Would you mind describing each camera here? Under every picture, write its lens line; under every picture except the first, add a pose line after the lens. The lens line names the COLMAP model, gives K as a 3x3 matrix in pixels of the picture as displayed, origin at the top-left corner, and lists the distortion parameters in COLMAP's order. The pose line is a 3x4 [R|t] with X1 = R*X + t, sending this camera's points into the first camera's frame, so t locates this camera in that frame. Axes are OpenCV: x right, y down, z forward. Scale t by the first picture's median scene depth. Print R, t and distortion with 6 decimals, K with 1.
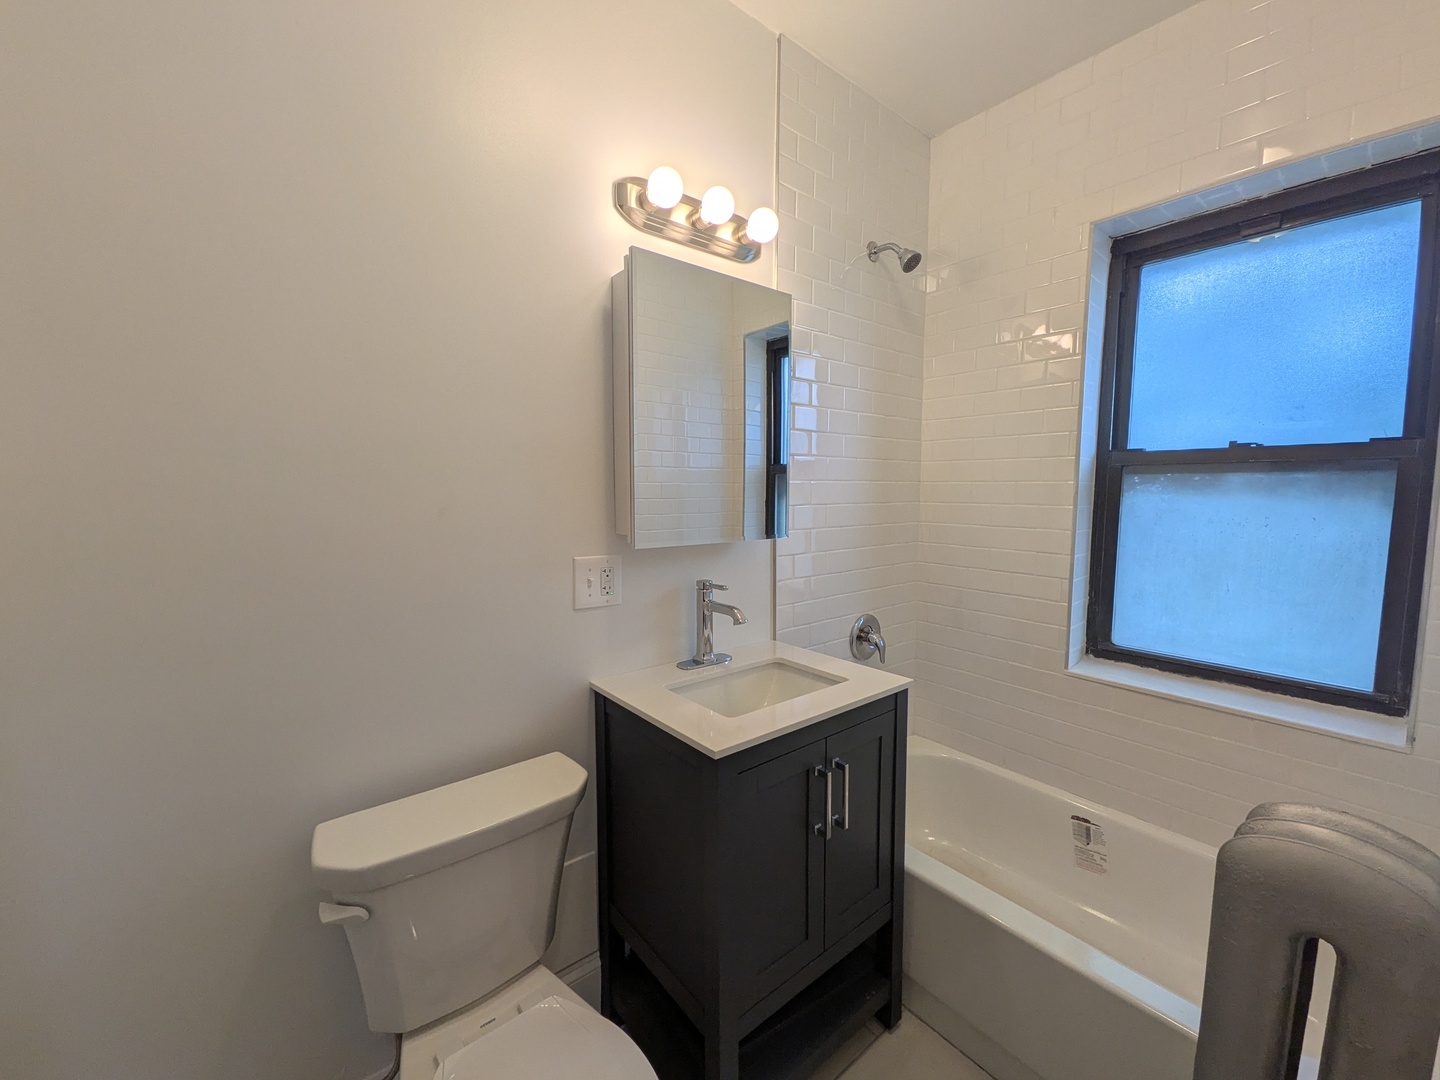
lens RADIAL K [[567.9, 0, 717.7], [0, 567.9, 543.6], [0, 0, 1]] dist [0.007092, -0.002132]
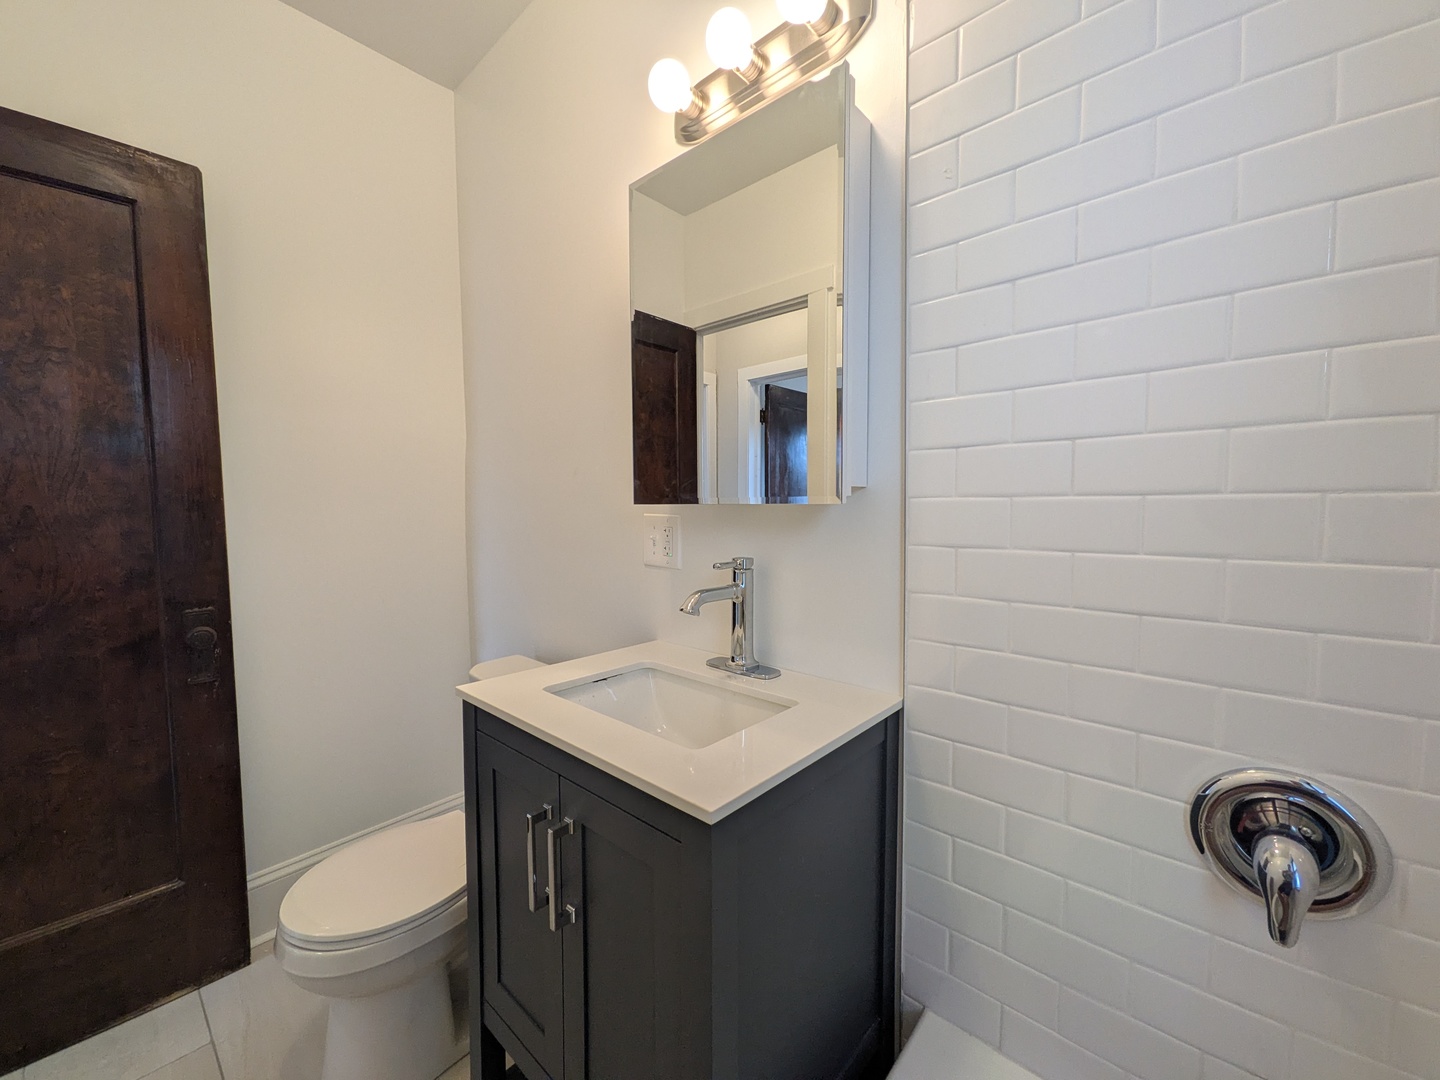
lens RADIAL K [[567.9, 0, 718.3], [0, 567.9, 538.1], [0, 0, 1]] dist [0.007092, -0.002132]
pose [[0.176176, 0.062138, -0.982396, 0.768166], [-0.085178, 0.995225, 0.047674, 0.006782], [0.980667, 0.075279, 0.180627, 0.908727]]
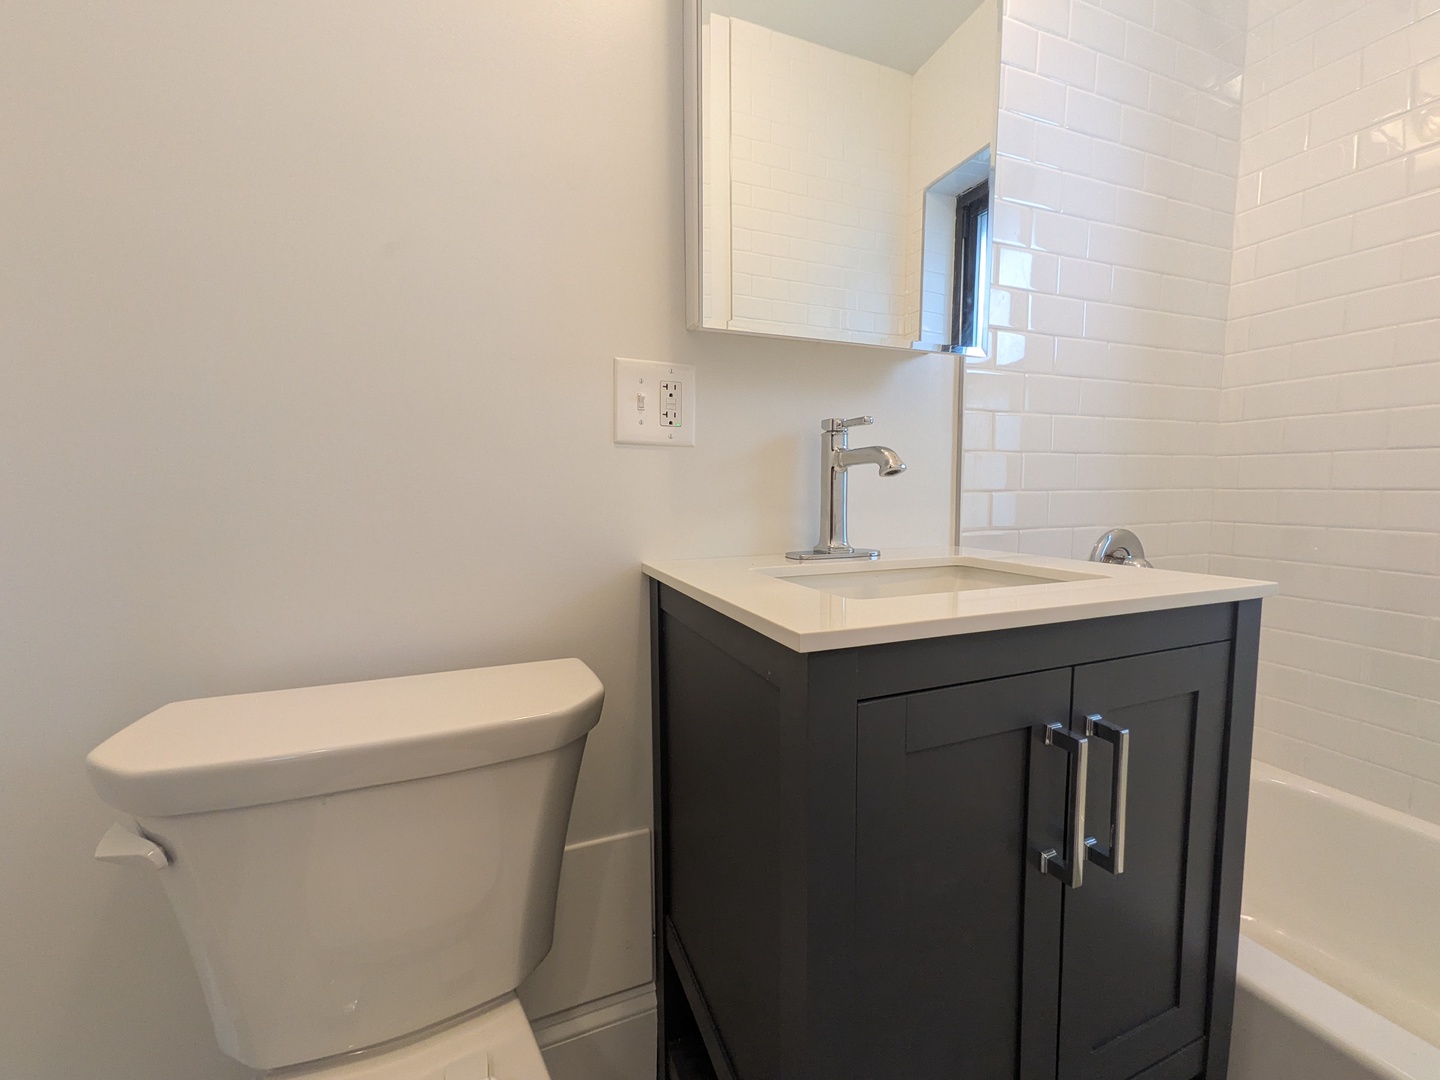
lens RADIAL K [[567.9, 0, 716.5], [0, 567.9, 544.6], [0, 0, 1]] dist [0.007092, -0.002132]
pose [[0.953549, 0.023018, -0.300358, 0.045706], [-0.021387, 0.999733, 0.008717, 0.214779], [0.300479, -0.001889, 0.953787, 0.416519]]
